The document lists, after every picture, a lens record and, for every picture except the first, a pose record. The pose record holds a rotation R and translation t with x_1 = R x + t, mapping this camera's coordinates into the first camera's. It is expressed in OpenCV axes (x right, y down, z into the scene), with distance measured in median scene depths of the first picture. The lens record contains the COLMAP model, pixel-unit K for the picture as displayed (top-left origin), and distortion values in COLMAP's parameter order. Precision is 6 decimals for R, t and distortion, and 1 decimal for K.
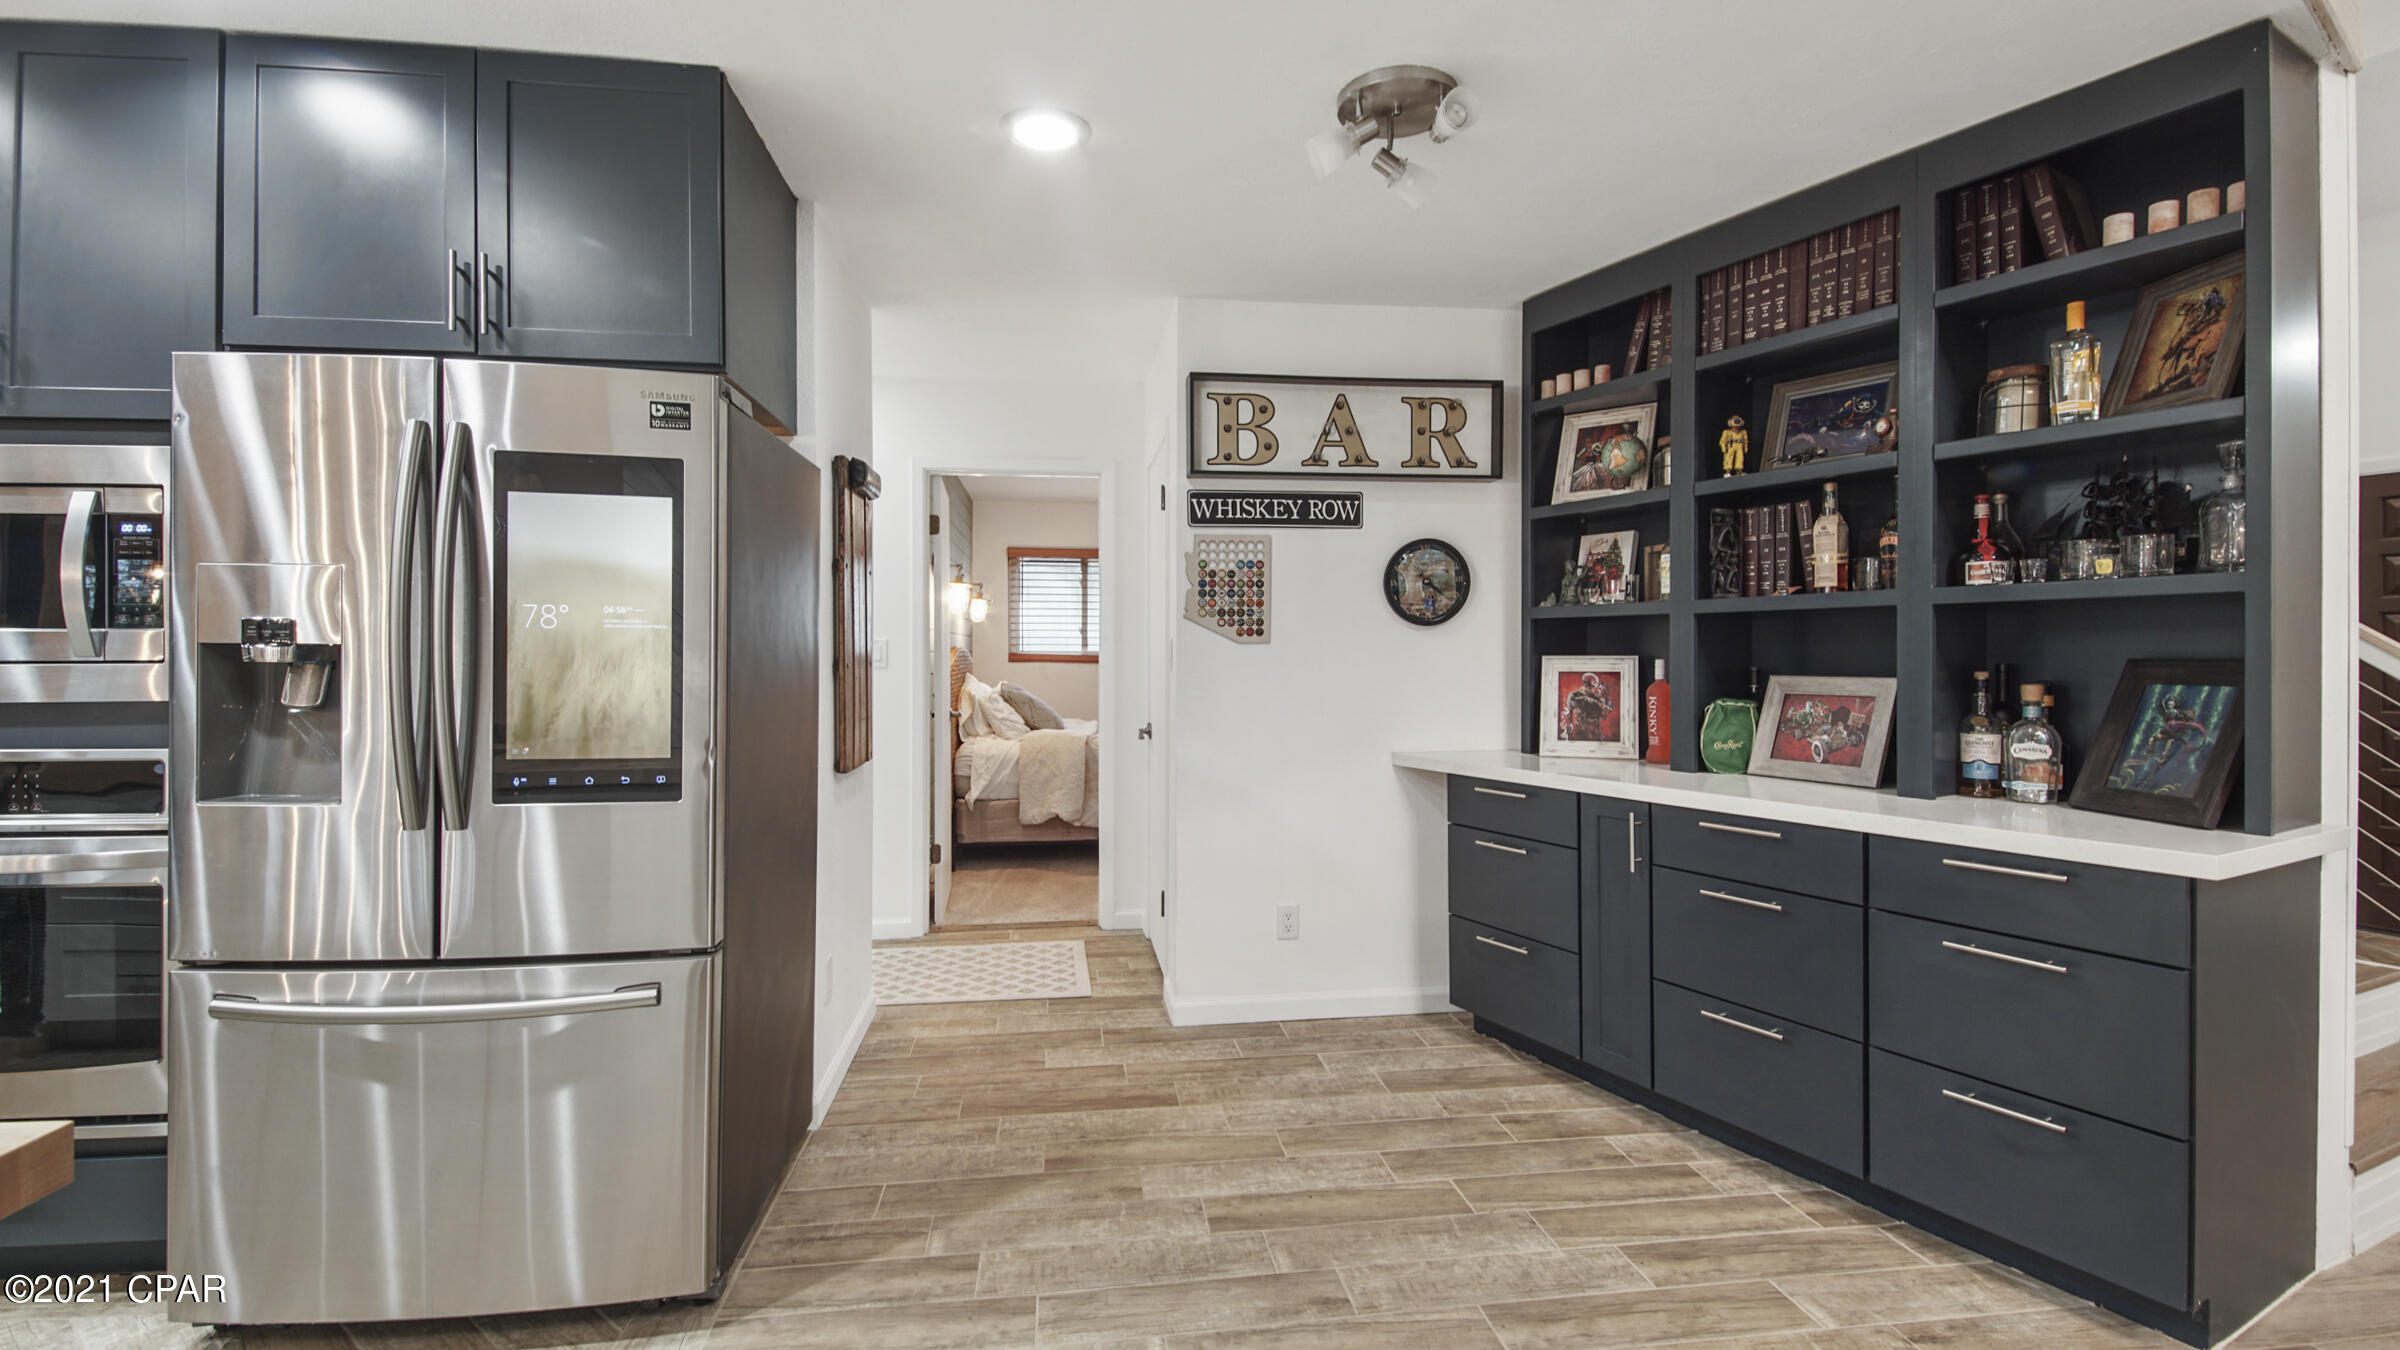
lens RADIAL K [[1064.2, 0, 1195.7], [0, 1064.2, 654.3], [0, 0, 1]] dist [0.038603, -0.021257]
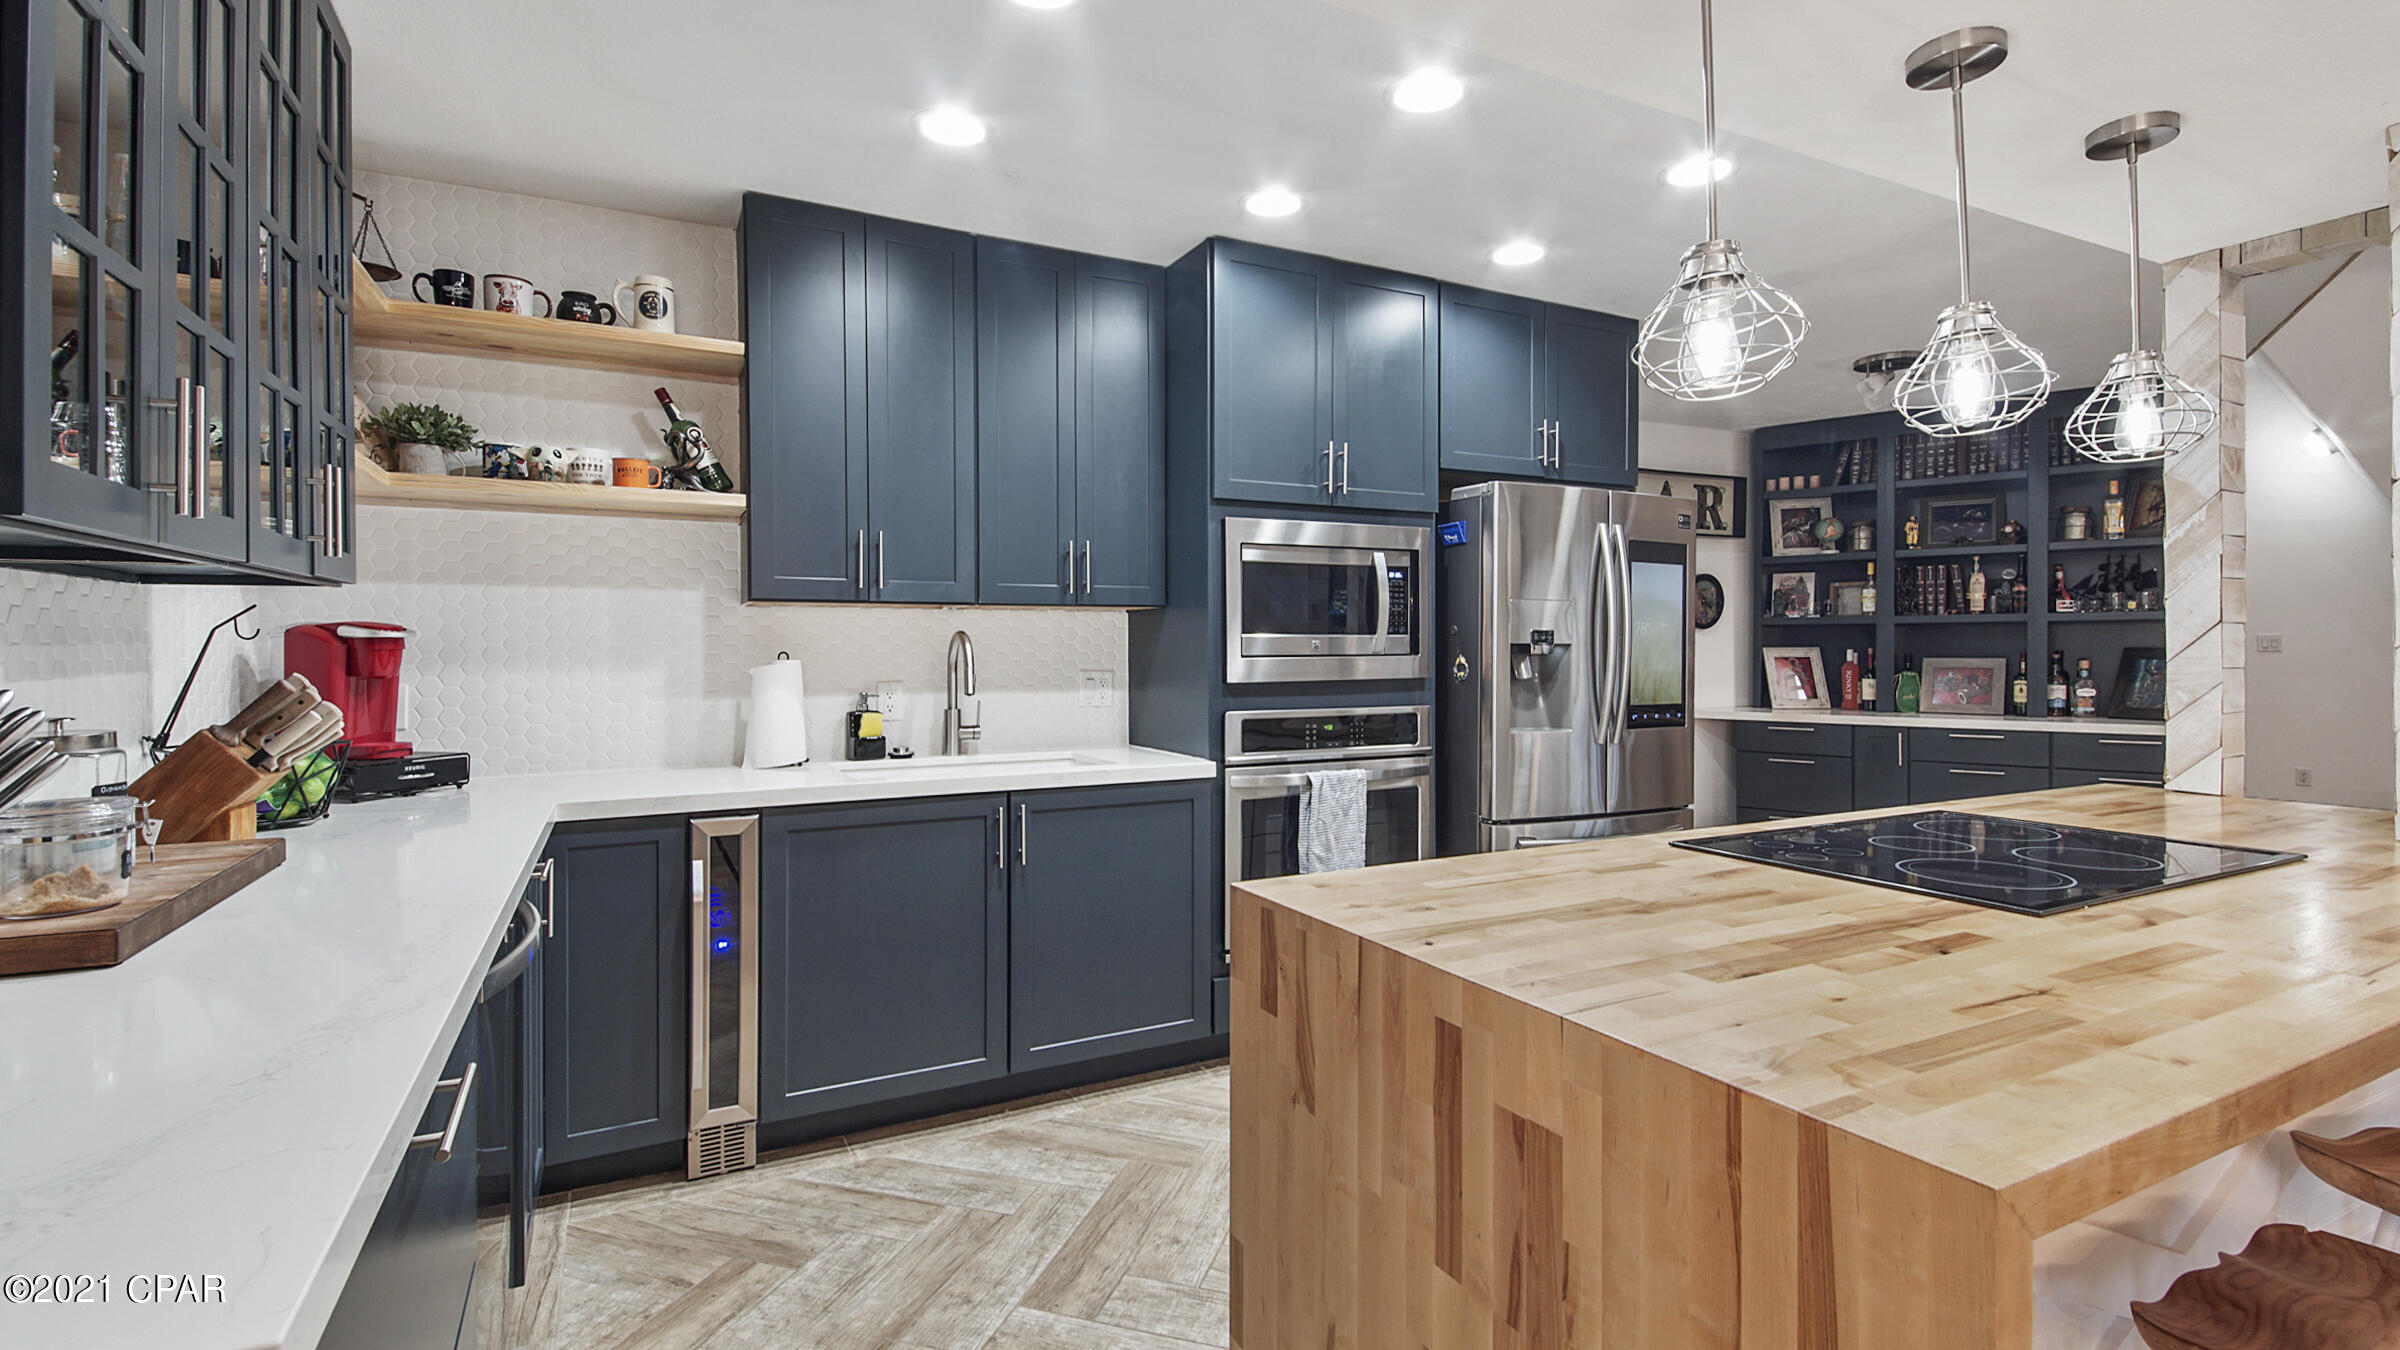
lens RADIAL K [[1103.6, 0, 1197.8], [0, 1103.6, 647.9], [0, 0, 1]] dist [0.040588, -0.023675]
pose [[0.936979, -0.004151, 0.349360, -1.309720], [0.003856, 0.999991, 0.001540, -0.004990], [-0.349363, -0.000096, 0.936987, -0.351167]]
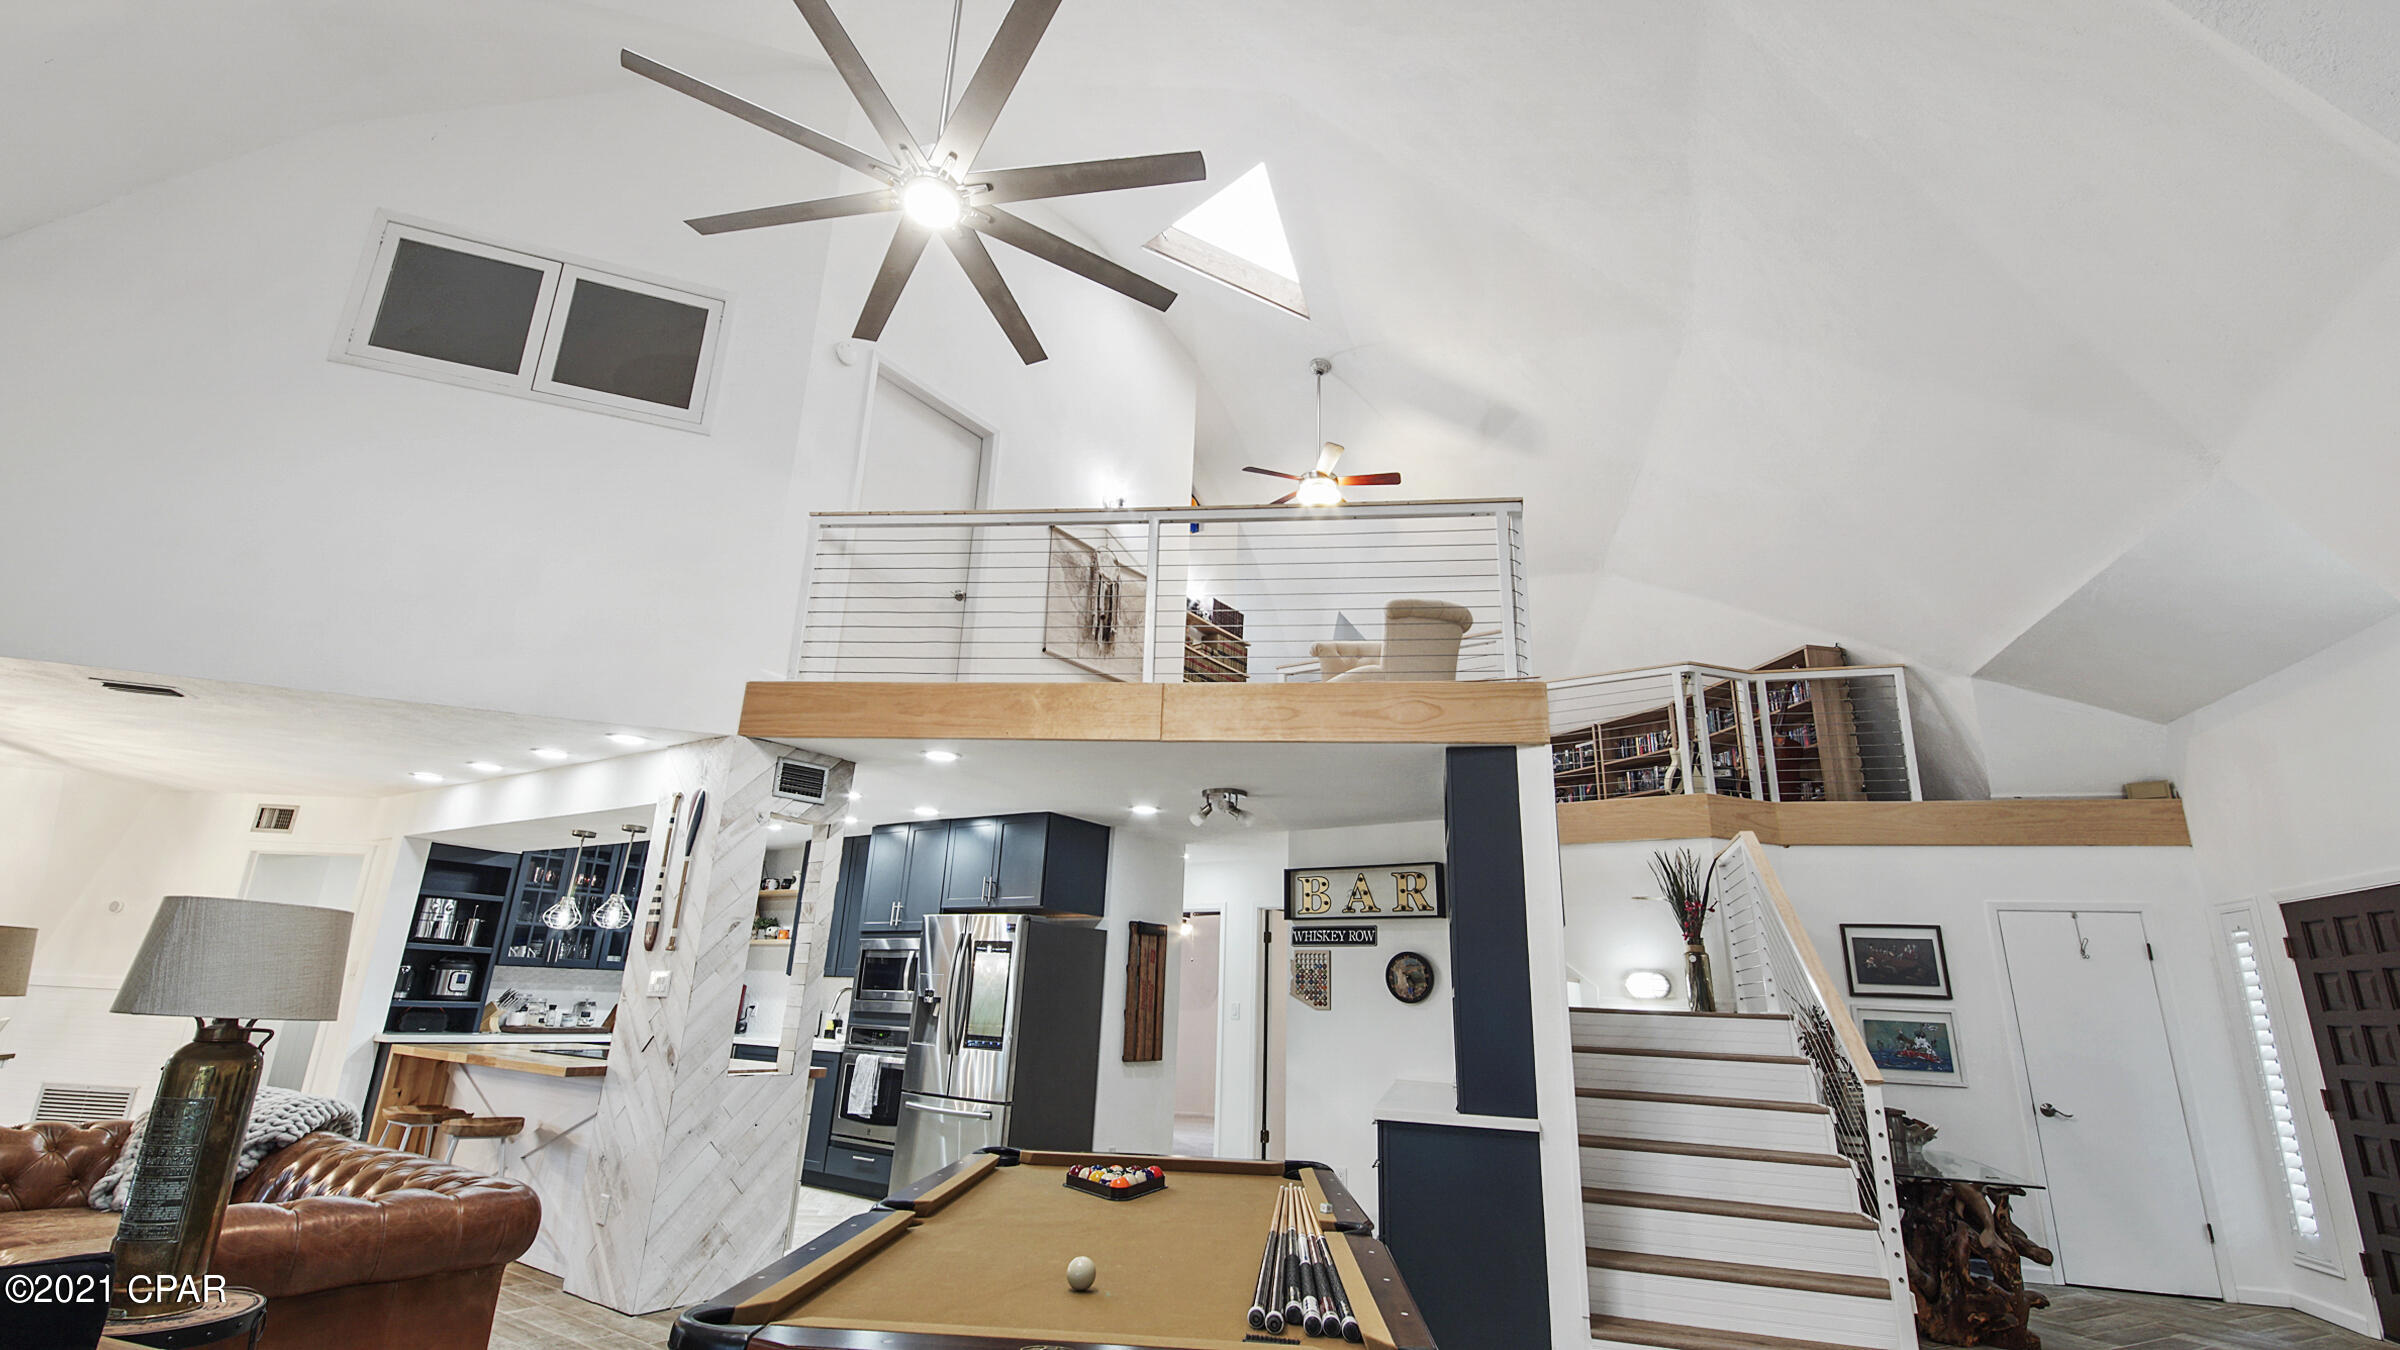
lens RADIAL K [[1047.1, 0, 1191.3], [0, 1047.1, 680.1], [0, 0, 1]] dist [0.043370, -0.027477]
pose [[0.744287, -0.170041, -0.645850, 1.430146], [-0.039657, 0.954086, -0.296896, -0.006031], [0.666681, 0.246588, 0.703371, -0.733846]]
